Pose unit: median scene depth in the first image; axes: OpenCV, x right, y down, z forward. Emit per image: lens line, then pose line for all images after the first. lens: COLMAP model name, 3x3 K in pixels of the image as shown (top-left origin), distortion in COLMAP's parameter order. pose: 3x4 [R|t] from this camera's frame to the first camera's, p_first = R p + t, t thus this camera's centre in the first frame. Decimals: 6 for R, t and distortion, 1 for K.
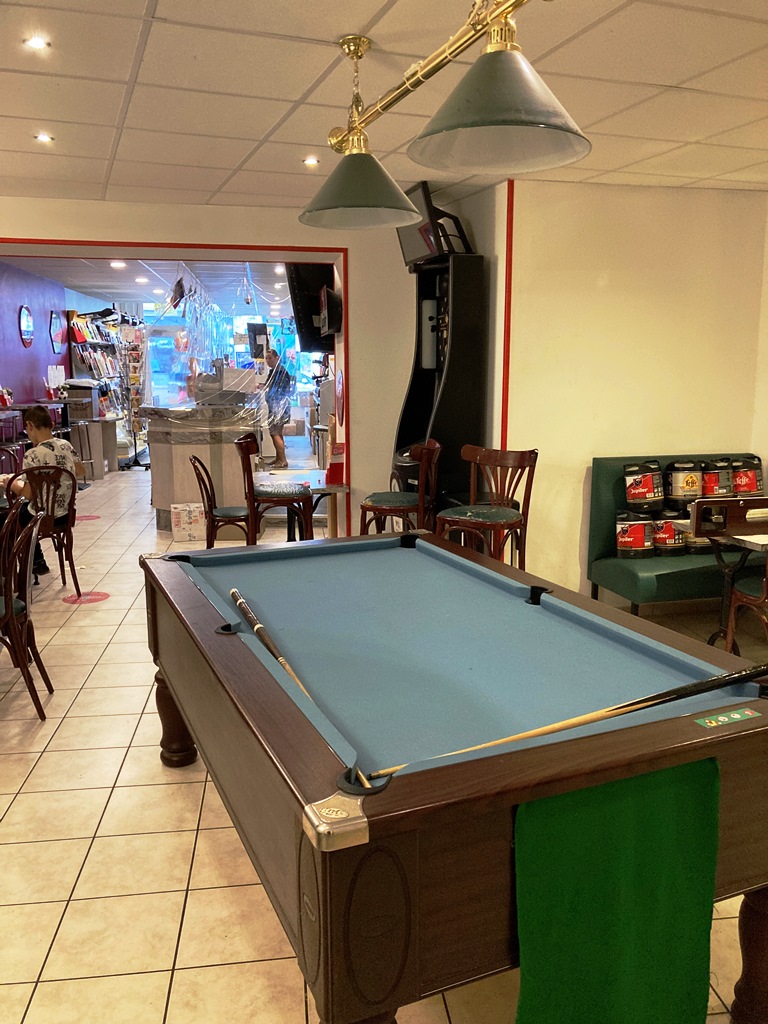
lens RADIAL K [[835.3, 0, 384.0], [0, 835.3, 512.0], [0, 0, 1]] dist [0.003568, -0.000819]
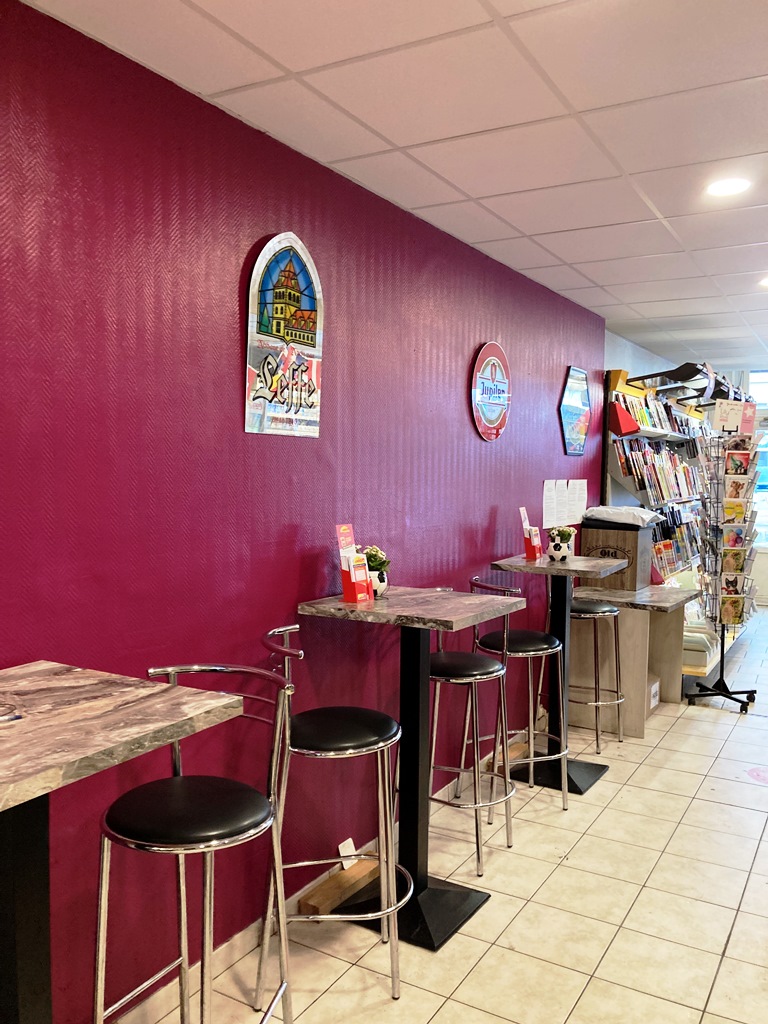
lens RADIAL K [[835.3, 0, 384.0], [0, 835.3, 512.0], [0, 0, 1]] dist [0.003568, -0.000819]
pose [[0.789195, 0.043777, -0.612580, -0.167337], [-0.118981, 0.989457, -0.082576, -0.096195], [0.602507, 0.138054, 0.786083, 0.518503]]
